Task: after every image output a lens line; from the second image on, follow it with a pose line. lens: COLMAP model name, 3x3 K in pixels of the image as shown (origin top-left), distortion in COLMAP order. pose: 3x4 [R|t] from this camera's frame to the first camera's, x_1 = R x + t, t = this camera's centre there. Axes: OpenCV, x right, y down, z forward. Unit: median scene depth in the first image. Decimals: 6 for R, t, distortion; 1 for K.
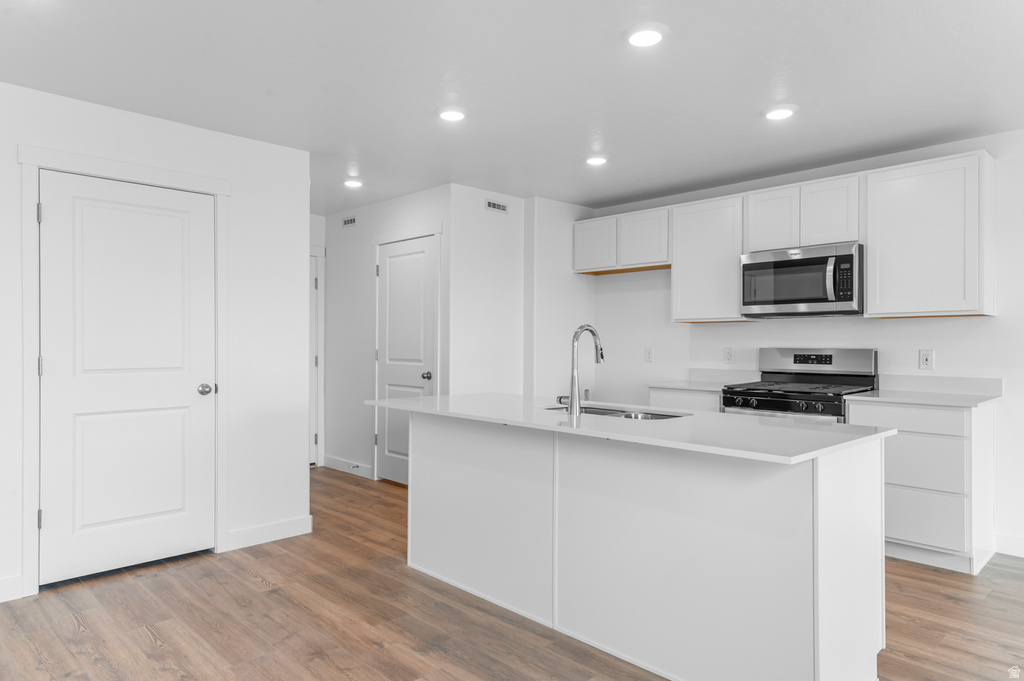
lens RADIAL K [[639.8, 0, 514.7], [0, 639.8, 341.3], [0, 0, 1]] dist [0.025578, -0.001616]
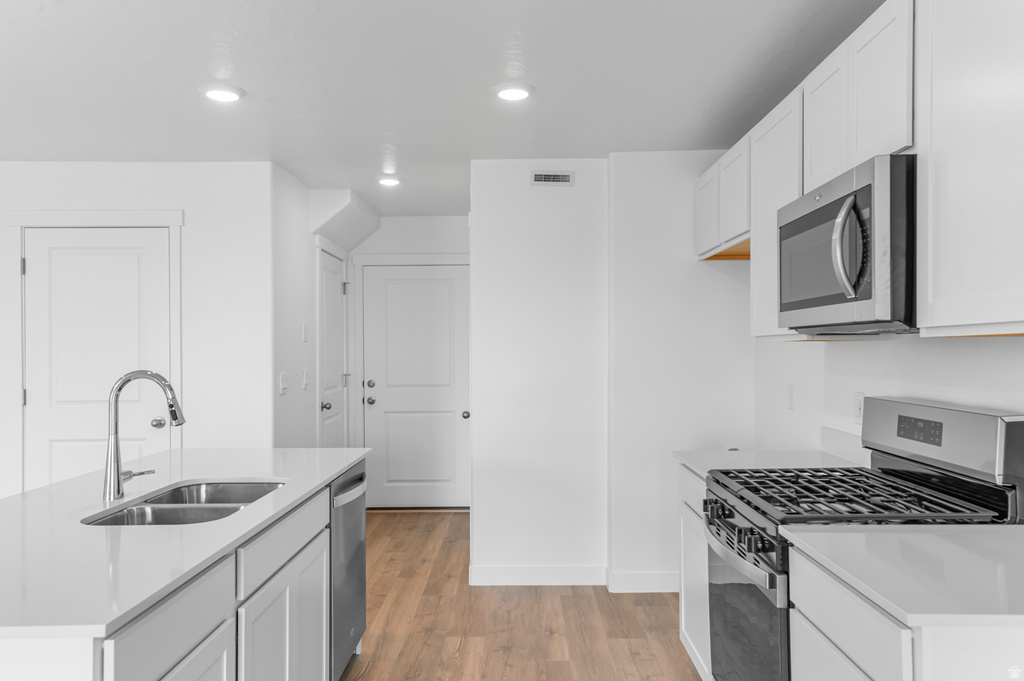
lens RADIAL K [[772.8, 0, 513.8], [0, 772.8, 344.3], [0, 0, 1]] dist [0.063017, 0.001541]
pose [[0.710189, -0.011737, -0.703913, 0.660088], [0.009320, 0.999930, -0.007270, -0.028374], [0.703949, -0.001397, 0.710249, 0.449371]]
